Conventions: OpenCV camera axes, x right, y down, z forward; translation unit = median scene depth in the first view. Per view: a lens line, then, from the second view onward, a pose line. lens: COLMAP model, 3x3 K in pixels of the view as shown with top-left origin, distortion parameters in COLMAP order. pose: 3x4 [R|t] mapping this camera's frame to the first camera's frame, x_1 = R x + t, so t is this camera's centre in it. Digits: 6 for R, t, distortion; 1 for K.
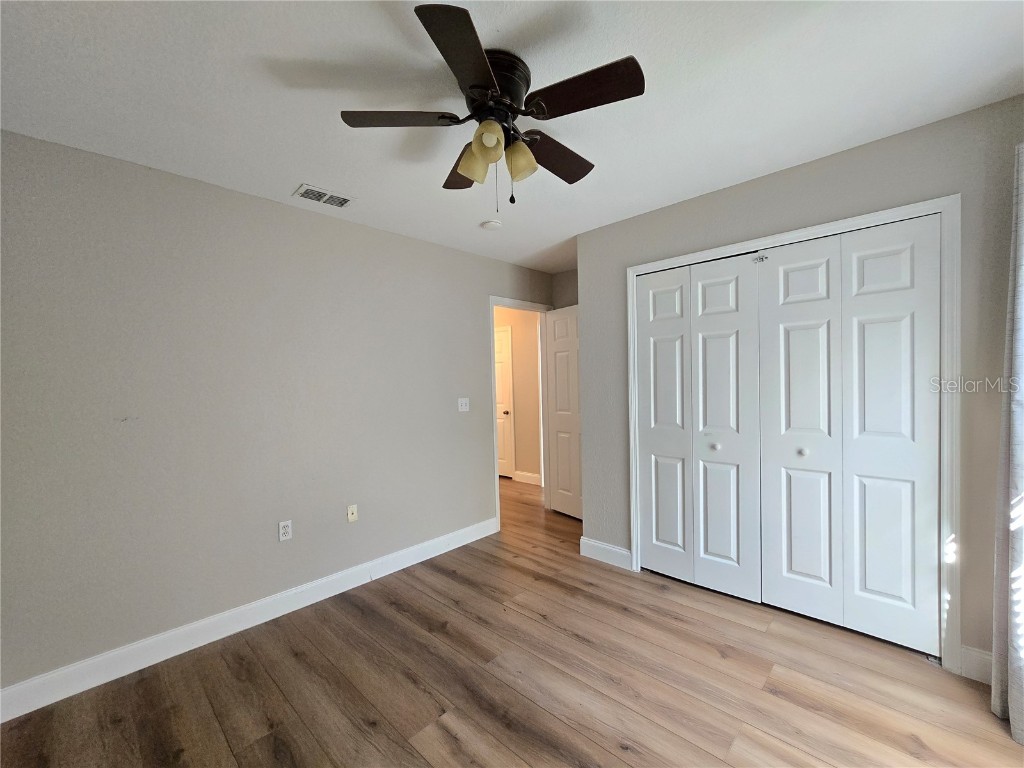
lens RADIAL K [[420.8, 0, 520.0], [0, 420.8, 392.0], [0, 0, 1]] dist [-0.001474, 0.000158]
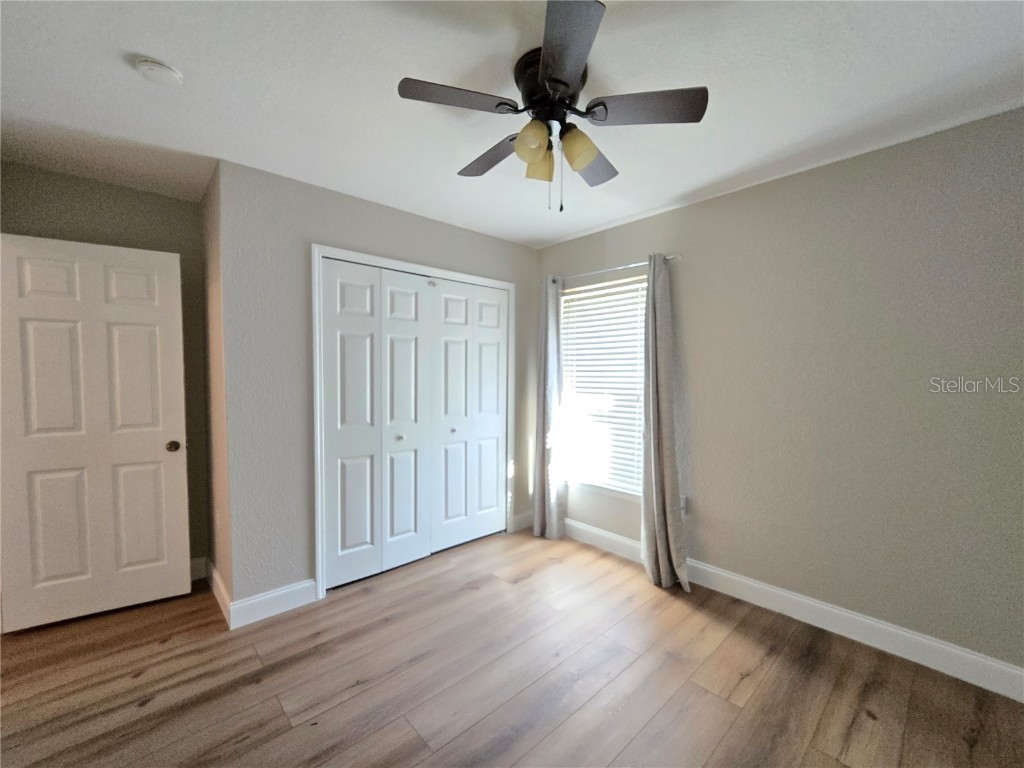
lens RADIAL K [[420.8, 0, 520.0], [0, 420.8, 392.0], [0, 0, 1]] dist [-0.001474, 0.000158]
pose [[0.062797, -0.017165, 0.997879, -0.601882], [0.019361, 0.999685, 0.015977, -0.003179], [-0.997839, 0.018317, 0.063110, 0.574829]]
